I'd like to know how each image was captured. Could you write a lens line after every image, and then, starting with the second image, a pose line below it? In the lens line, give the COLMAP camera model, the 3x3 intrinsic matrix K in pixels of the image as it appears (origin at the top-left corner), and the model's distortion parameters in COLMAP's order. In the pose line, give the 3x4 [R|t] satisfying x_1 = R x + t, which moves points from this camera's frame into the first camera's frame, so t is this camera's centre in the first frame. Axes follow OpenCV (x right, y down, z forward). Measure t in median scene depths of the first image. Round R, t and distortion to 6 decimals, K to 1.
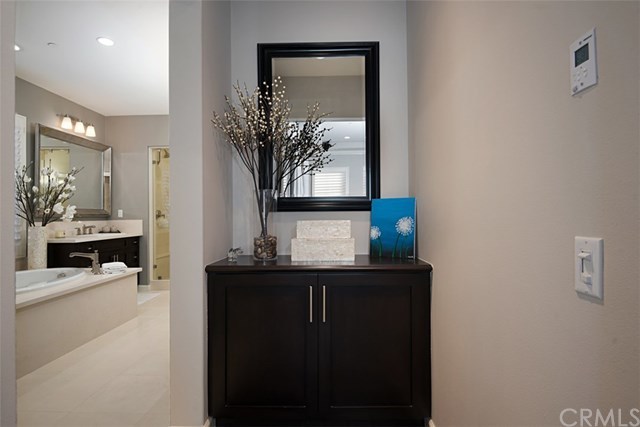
lens RADIAL K [[351.8, 0, 320.0], [0, 351.8, 213.5], [0, 0, 1]] dist [-0.020577, -0.001767]
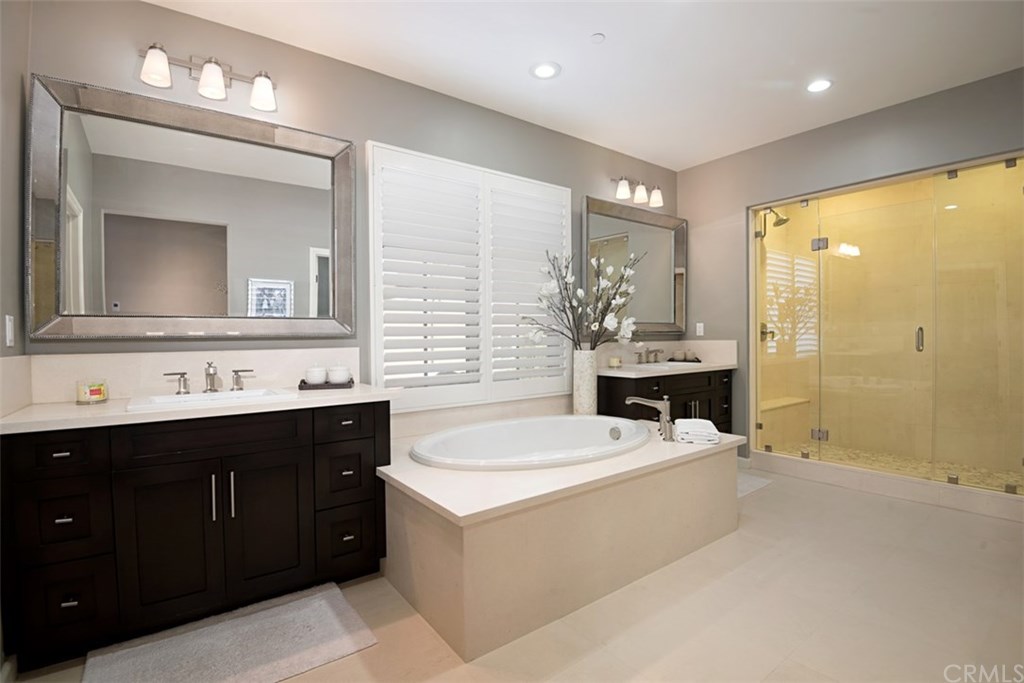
lens RADIAL K [[482.4, 0, 512.0], [0, 482.4, 341.5], [0, 0, 1]] dist [-0.000754, -0.000182]
pose [[0.646256, 0.013743, -0.762997, -0.196307], [0.006634, 0.999699, 0.023625, -0.001722], [0.763092, -0.020329, 0.645970, 0.289662]]
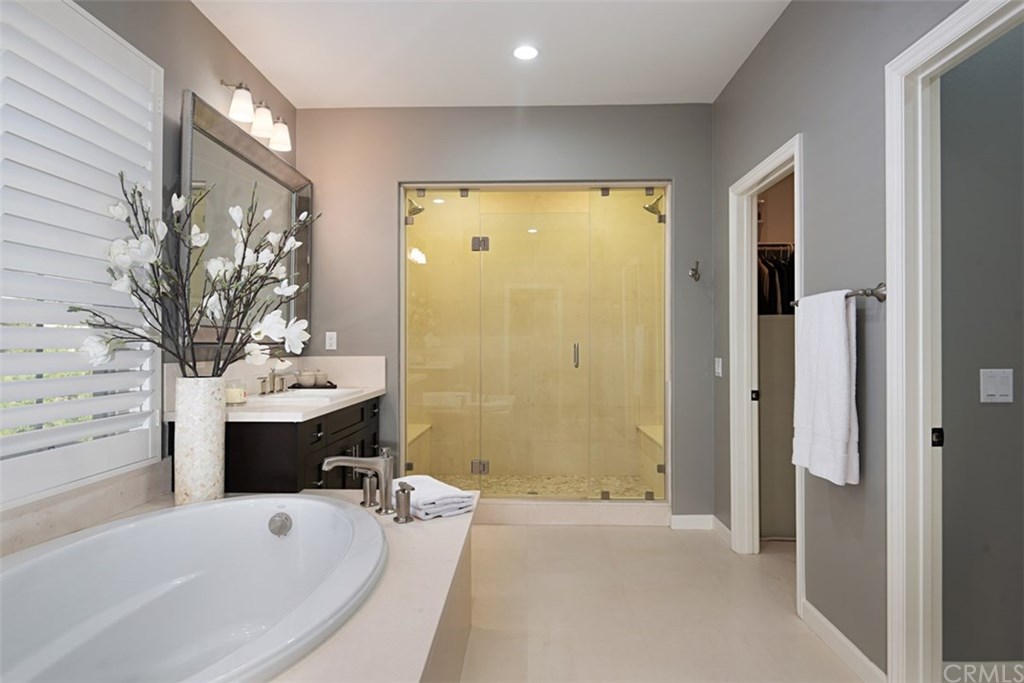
lens RADIAL K [[582.2, 0, 512.0], [0, 582.2, 341.5], [0, 0, 1]] dist [0.005489, 0.000312]
pose [[0.999608, 0.009824, 0.026222, -0.492328], [-0.009775, 0.999950, -0.001992, -0.000478], [-0.026241, 0.001735, 0.999654, 0.385679]]
